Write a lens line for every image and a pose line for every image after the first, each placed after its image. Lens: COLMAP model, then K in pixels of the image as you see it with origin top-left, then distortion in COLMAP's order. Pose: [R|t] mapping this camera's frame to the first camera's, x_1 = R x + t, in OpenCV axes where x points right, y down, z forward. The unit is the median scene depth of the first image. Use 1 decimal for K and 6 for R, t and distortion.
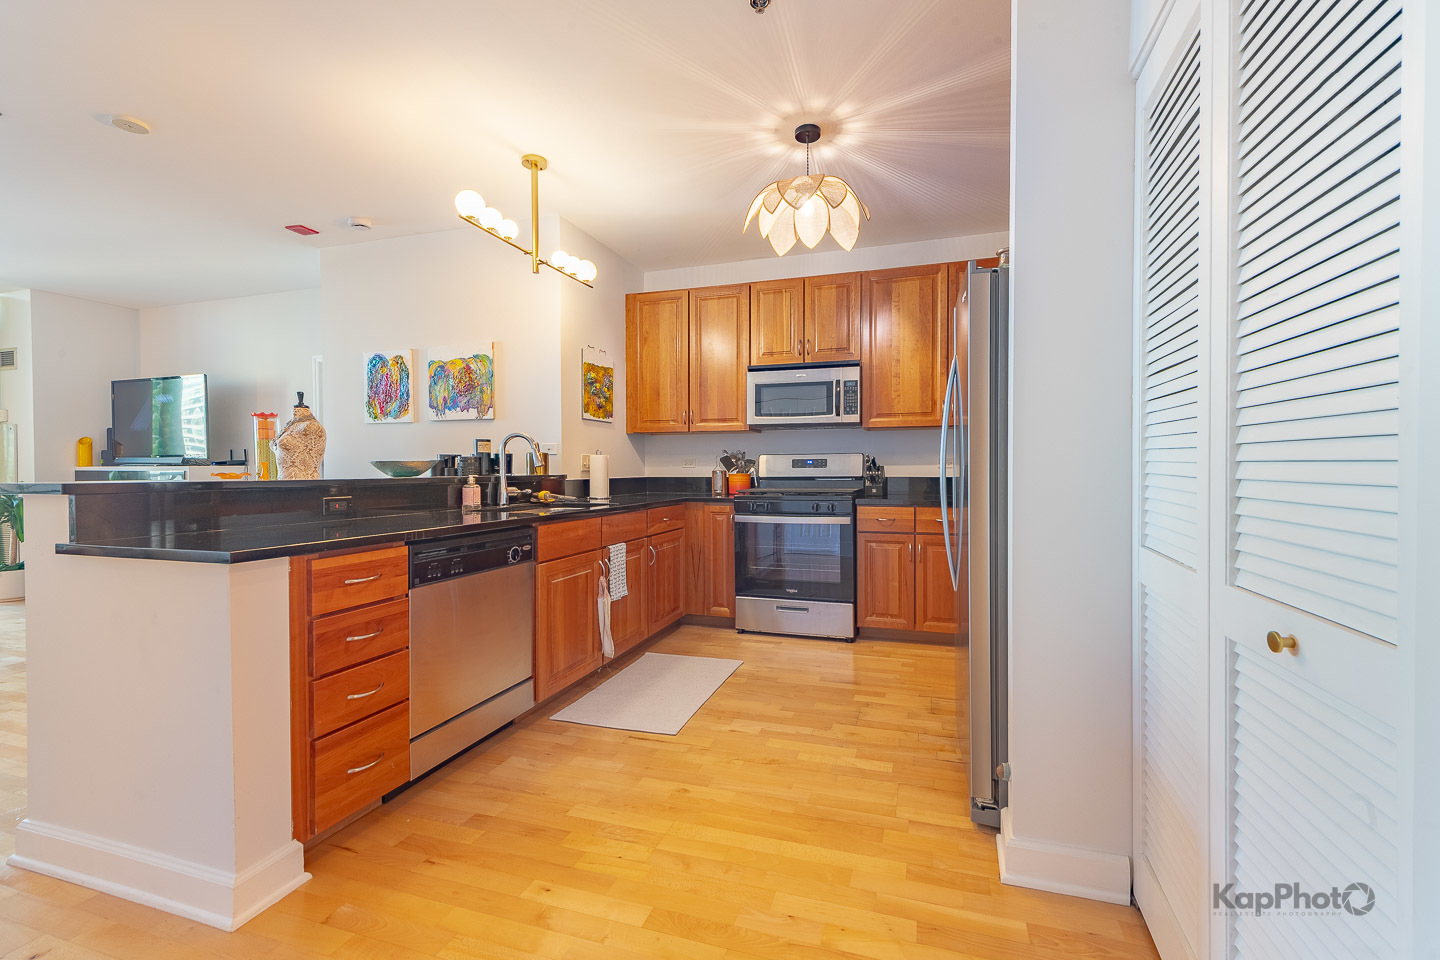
lens RADIAL K [[596.1, 0, 749.2], [0, 596.1, 475.1], [0, 0, 1]] dist [0.036932, -0.010401]
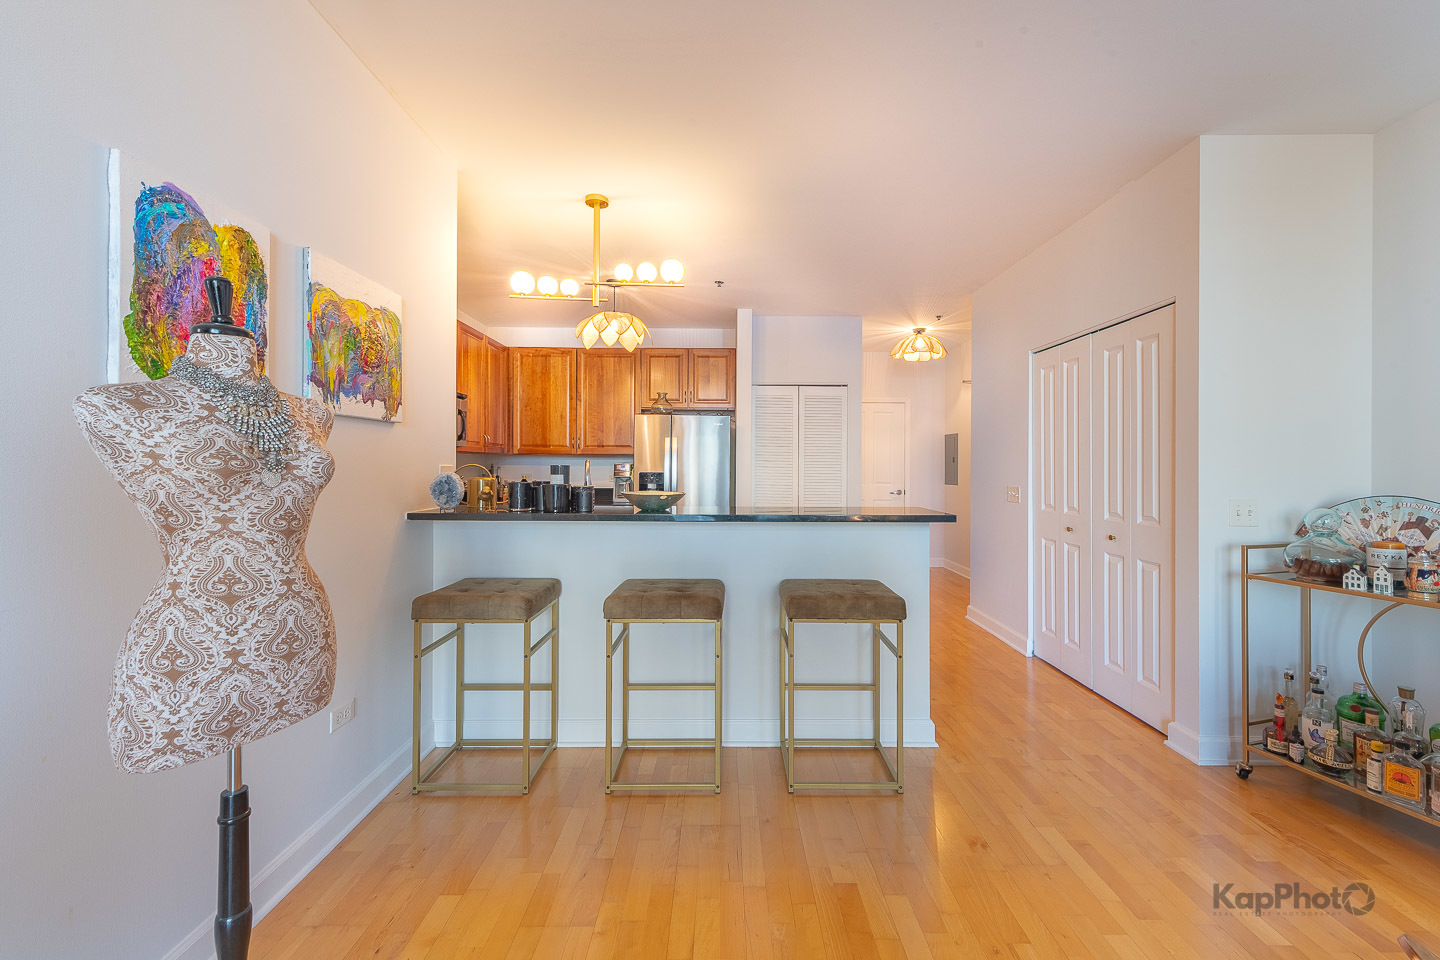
lens RADIAL K [[584.5, 0, 741.8], [0, 584.5, 467.7], [0, 0, 1]] dist [0.006781, -0.000054]
pose [[-0.331698, -0.001243, 0.943385, -1.089414], [0.002598, 0.999994, 0.002231, -0.048498], [-0.943382, 0.003192, -0.331693, 0.862995]]
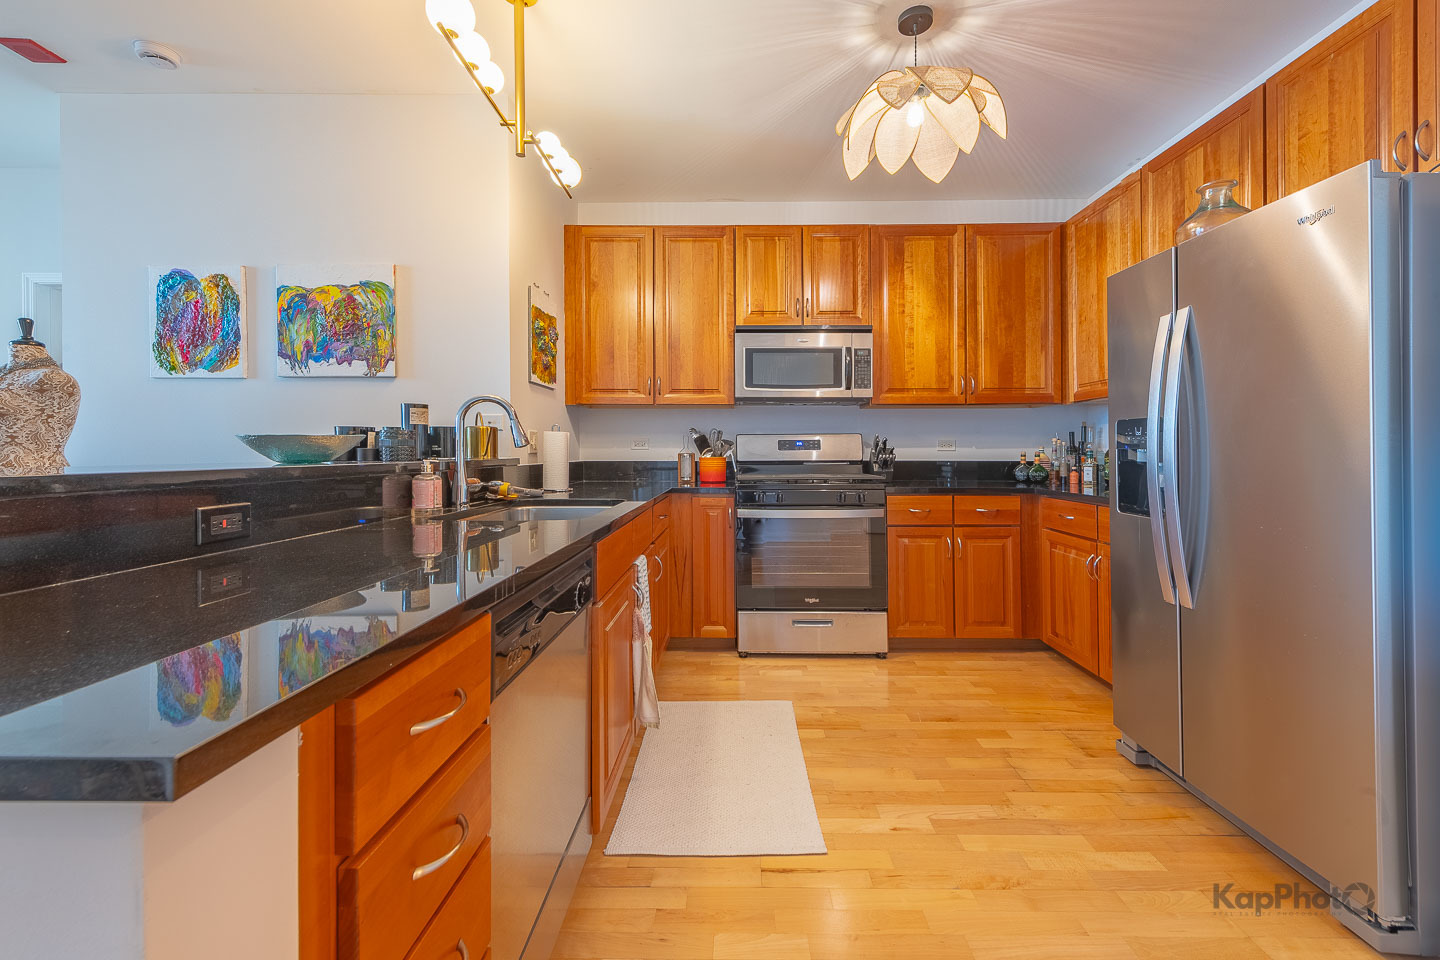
lens RADIAL K [[588.6, 0, 736.2], [0, 588.6, 451.7], [0, 0, 1]] dist [0.024008, -0.004902]
pose [[0.957525, 0.002893, 0.288337, -0.246768], [0.000236, 0.999941, -0.010816, -0.001046], [-0.288352, 0.010424, 0.957468, 0.240295]]
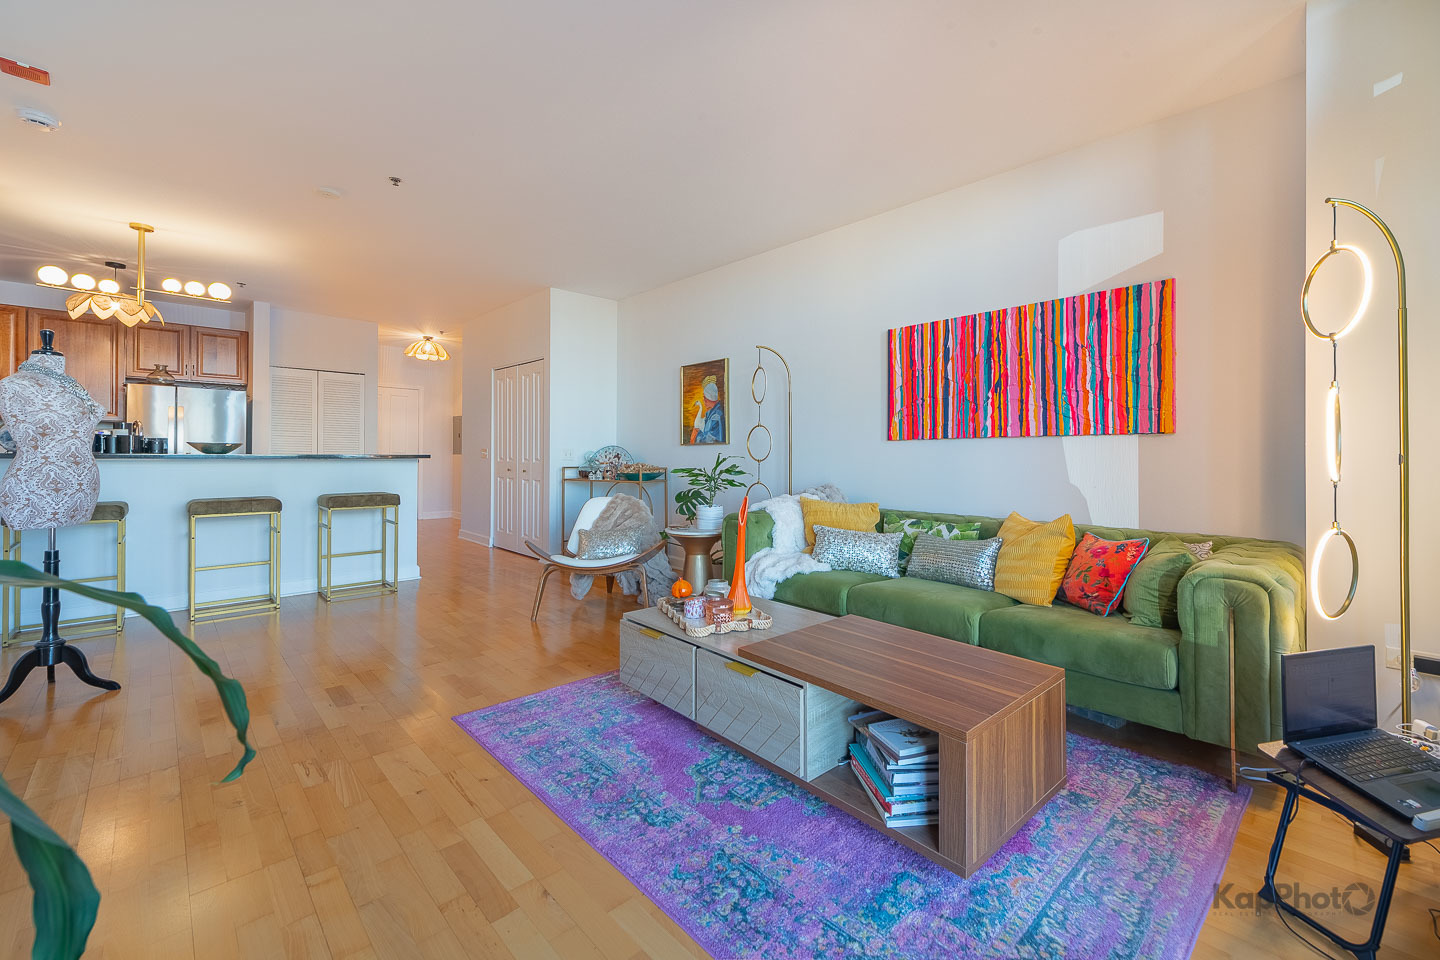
lens RADIAL K [[572.4, 0, 746.9], [0, 572.4, 454.4], [0, 0, 1]] dist [0.014313, -0.005347]
pose [[-0.893109, -0.004318, 0.449819, -1.721158], [-0.001775, 0.999980, 0.006074, -0.006112], [-0.449837, 0.004626, -0.893099, 1.225298]]
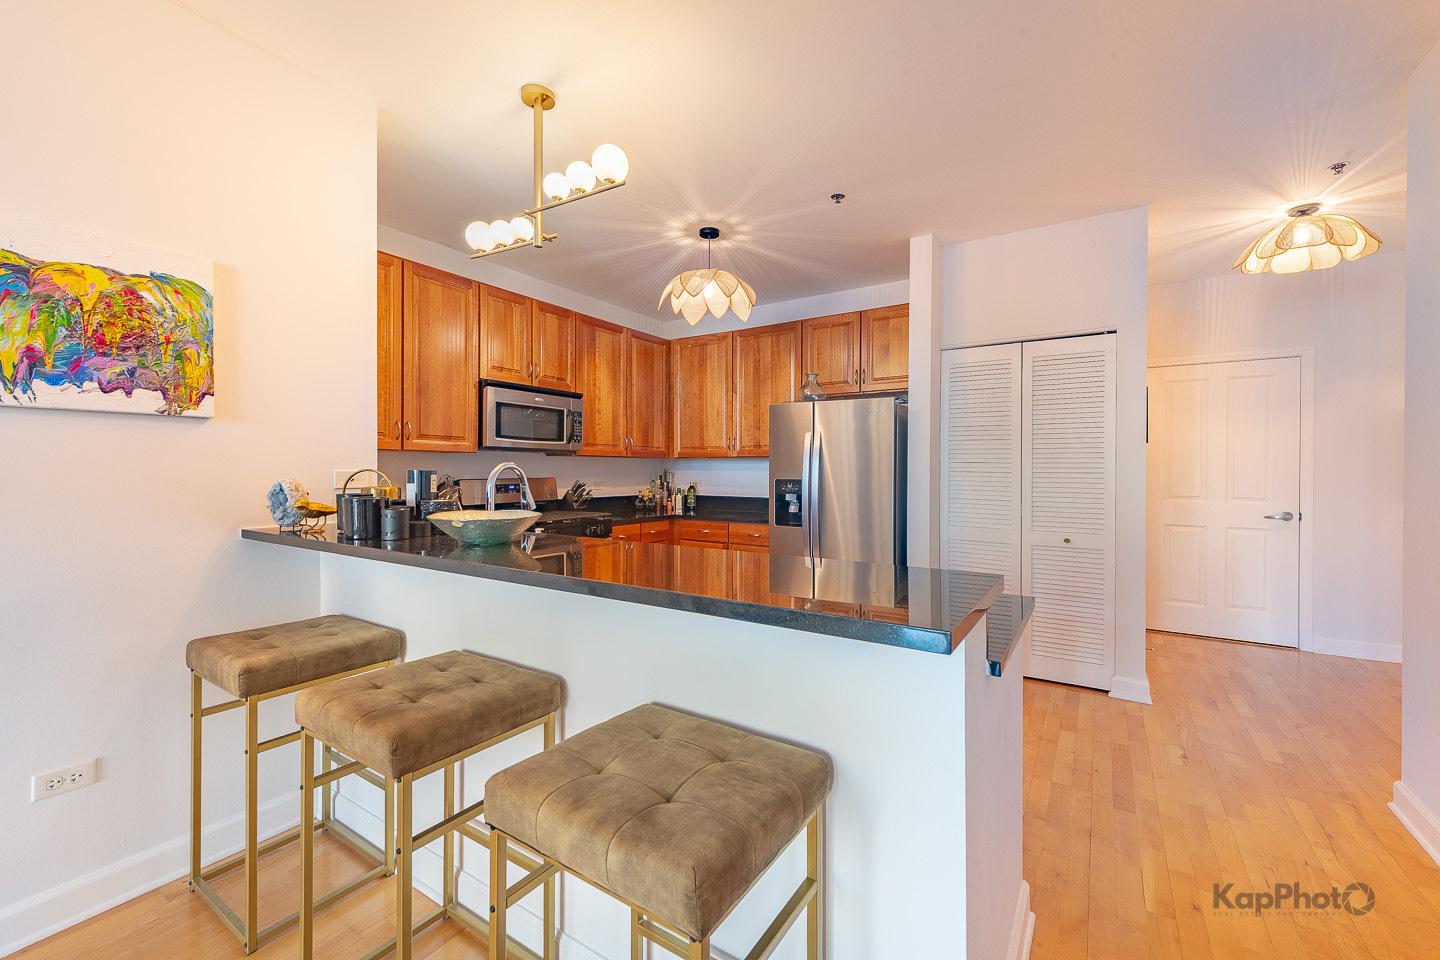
lens RADIAL K [[586.8, 0, 725.5], [0, 586.8, 472.6], [0, 0, 1]] dist [0.003456, 0.000267]
pose [[0.258452, -0.000732, 0.966024, -0.775493], [0.003897, 0.999992, -0.000285, -0.047025], [-0.966016, 0.003838, 0.258452, 0.468100]]
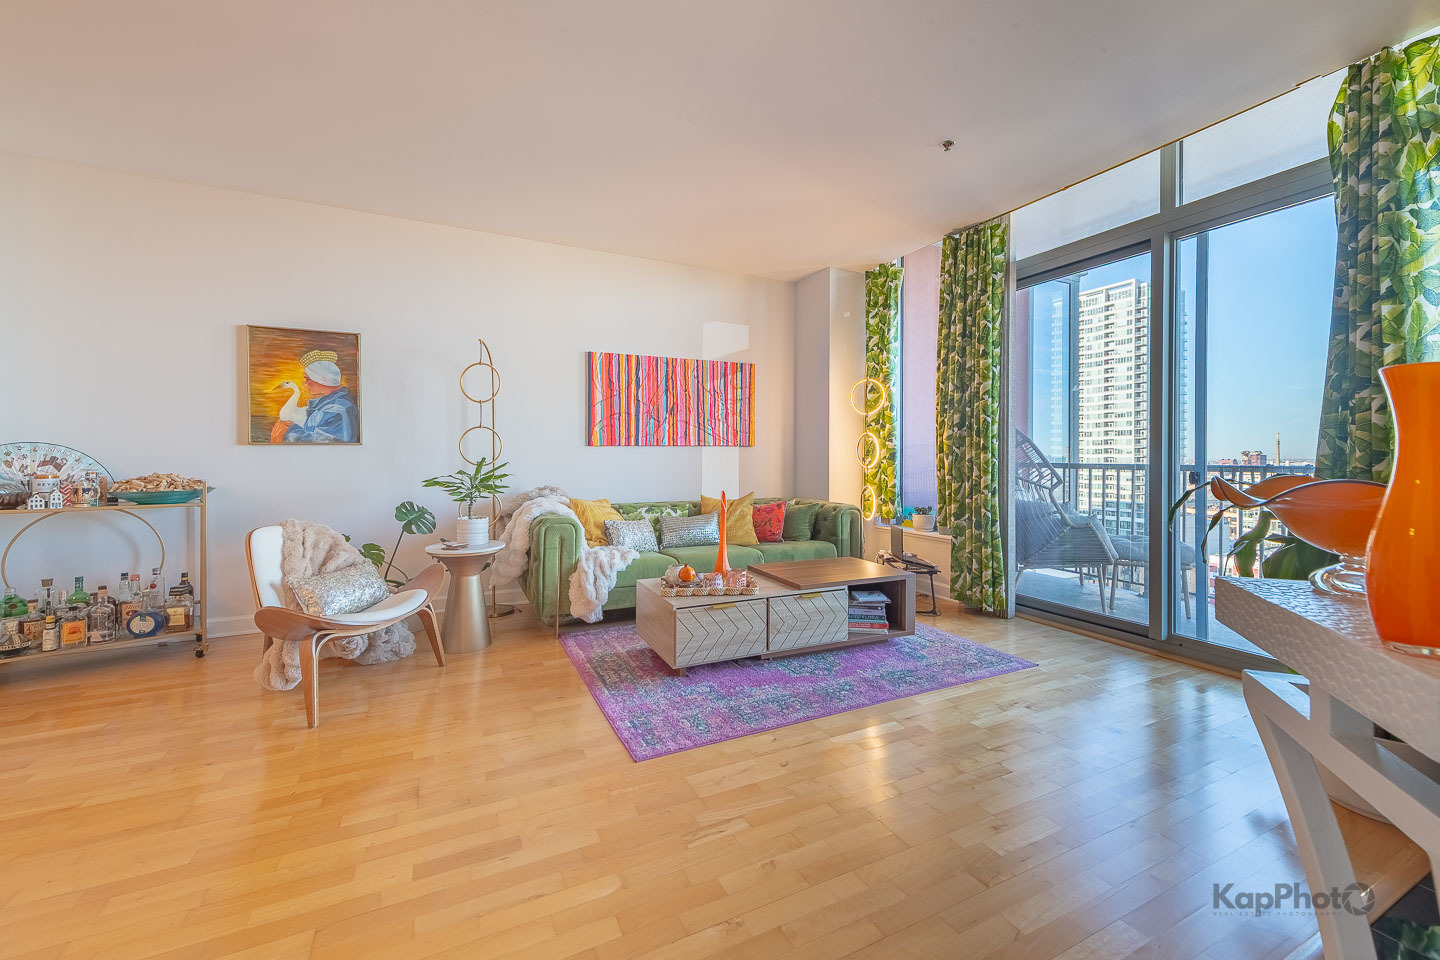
lens RADIAL K [[569.0, 0, 737.2], [0, 569.0, 456.1], [0, 0, 1]] dist [0.015487, -0.005828]
pose [[-0.707672, -0.003446, -0.706533, -0.882359], [-0.007811, 0.999965, 0.002946, -0.009675], [0.706498, 0.007604, -0.707674, 1.262945]]
